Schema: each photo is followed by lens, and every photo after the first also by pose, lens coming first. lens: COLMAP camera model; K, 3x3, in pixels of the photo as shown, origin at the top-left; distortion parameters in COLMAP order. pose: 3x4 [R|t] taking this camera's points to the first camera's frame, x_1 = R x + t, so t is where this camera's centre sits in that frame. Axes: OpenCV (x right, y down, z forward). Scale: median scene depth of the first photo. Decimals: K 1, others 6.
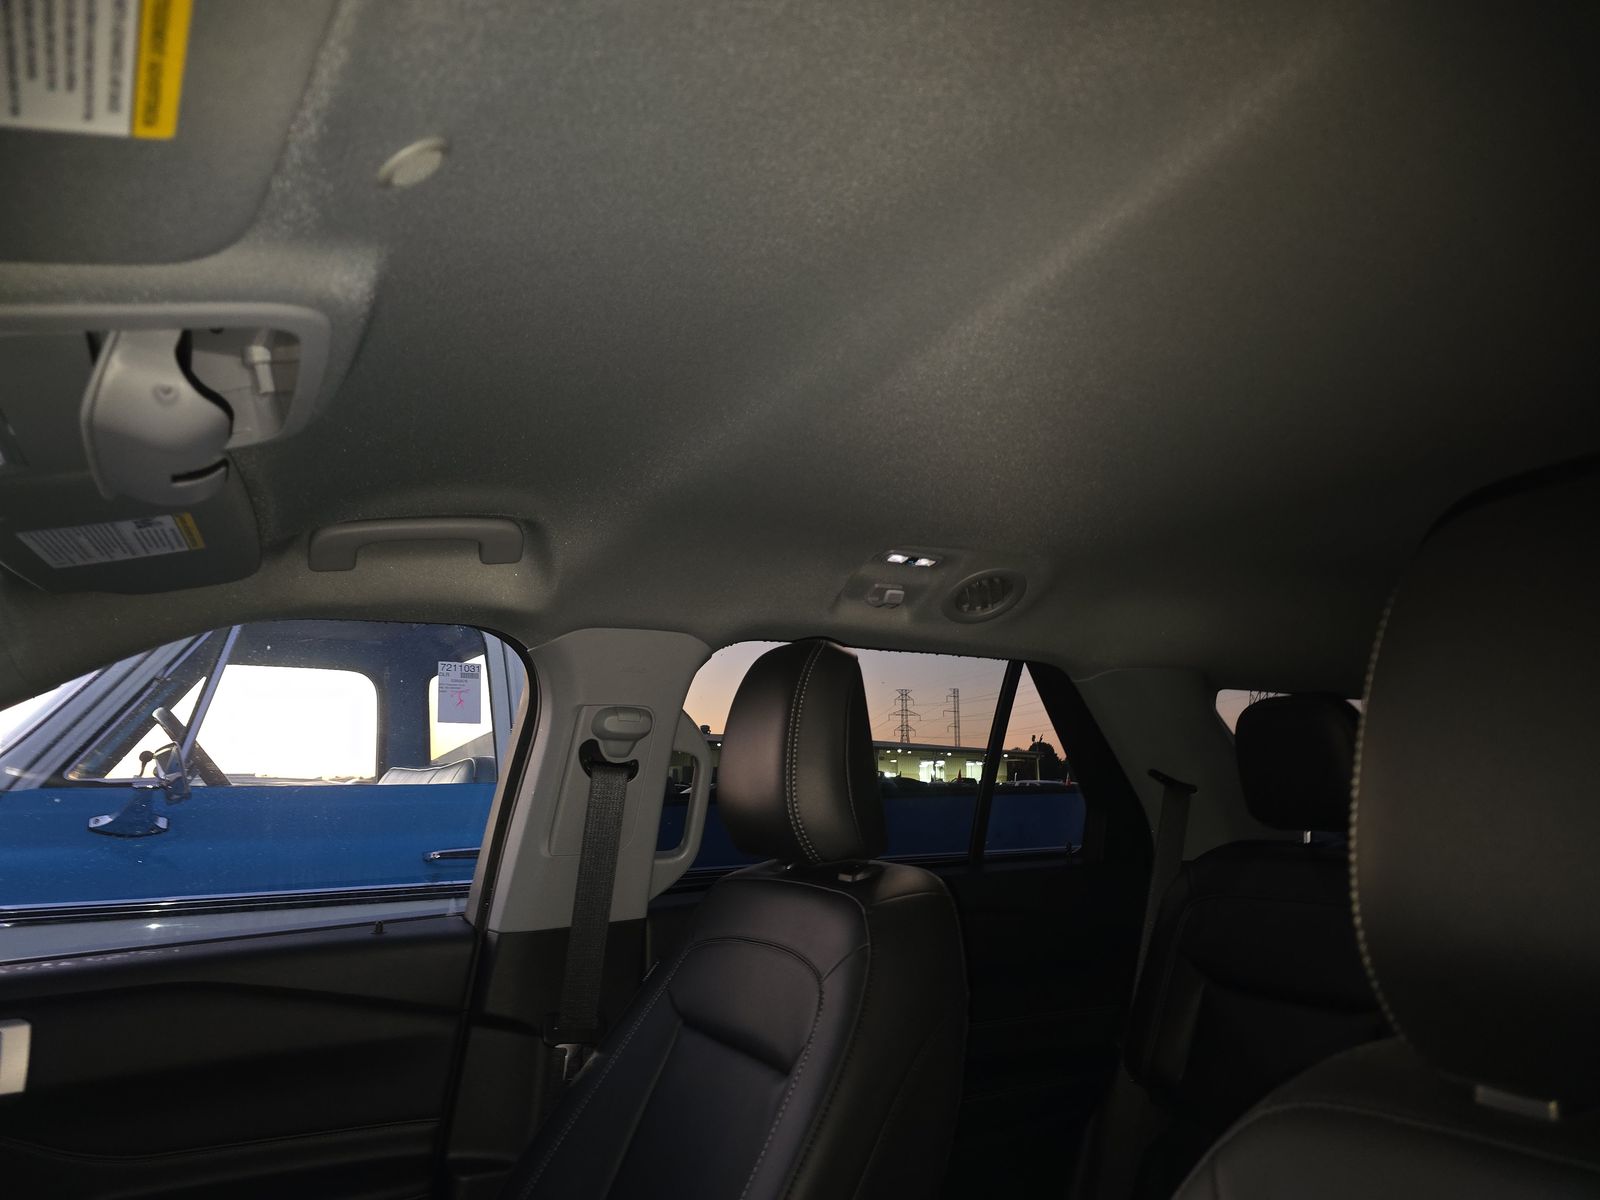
lens RADIAL K [[1072.5, 0, 800.0], [0, 1072.5, 600.0], [0, 0, 1]] dist [-0.003395, -0.007215]
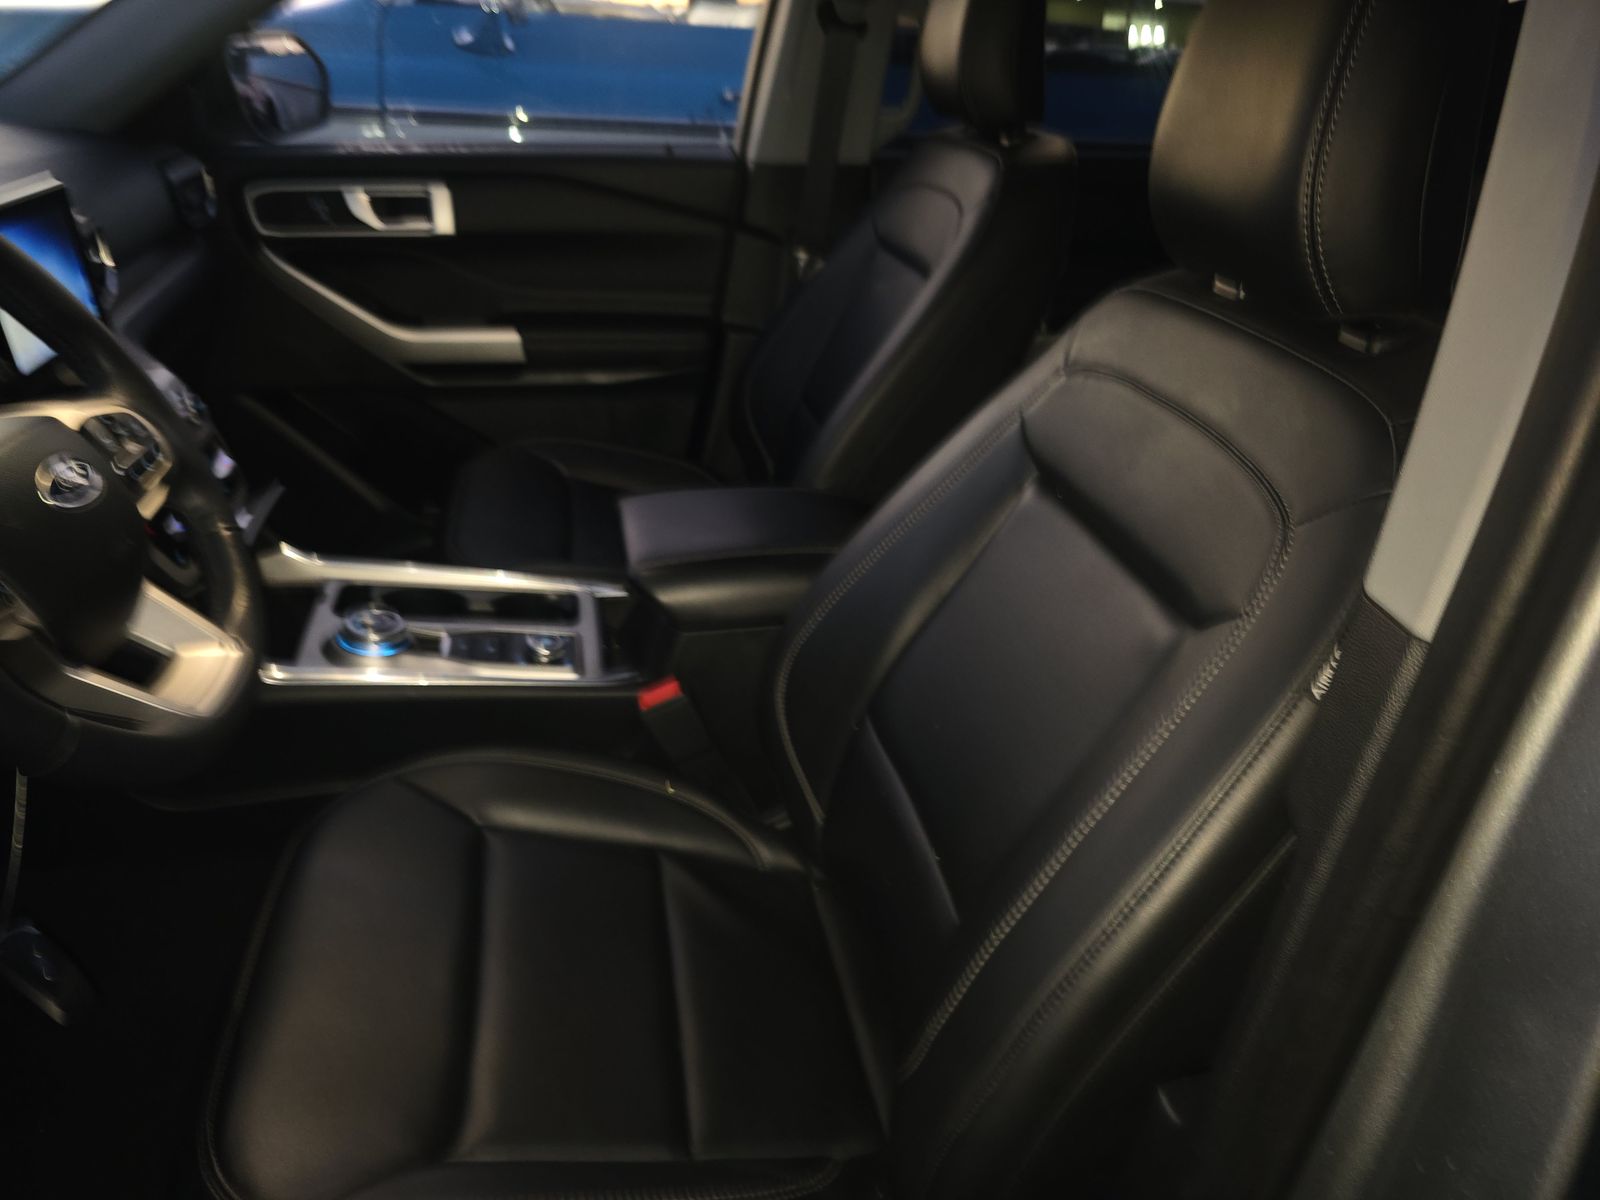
lens RADIAL K [[1072.5, 0, 800.0], [0, 1072.5, 600.0], [0, 0, 1]] dist [-0.003395, -0.007215]
pose [[0.955548, 0.186483, -0.228369, 0.171016], [-0.008357, 0.791383, 0.611263, -0.066219], [0.294718, -0.582182, 0.757763, -0.284730]]
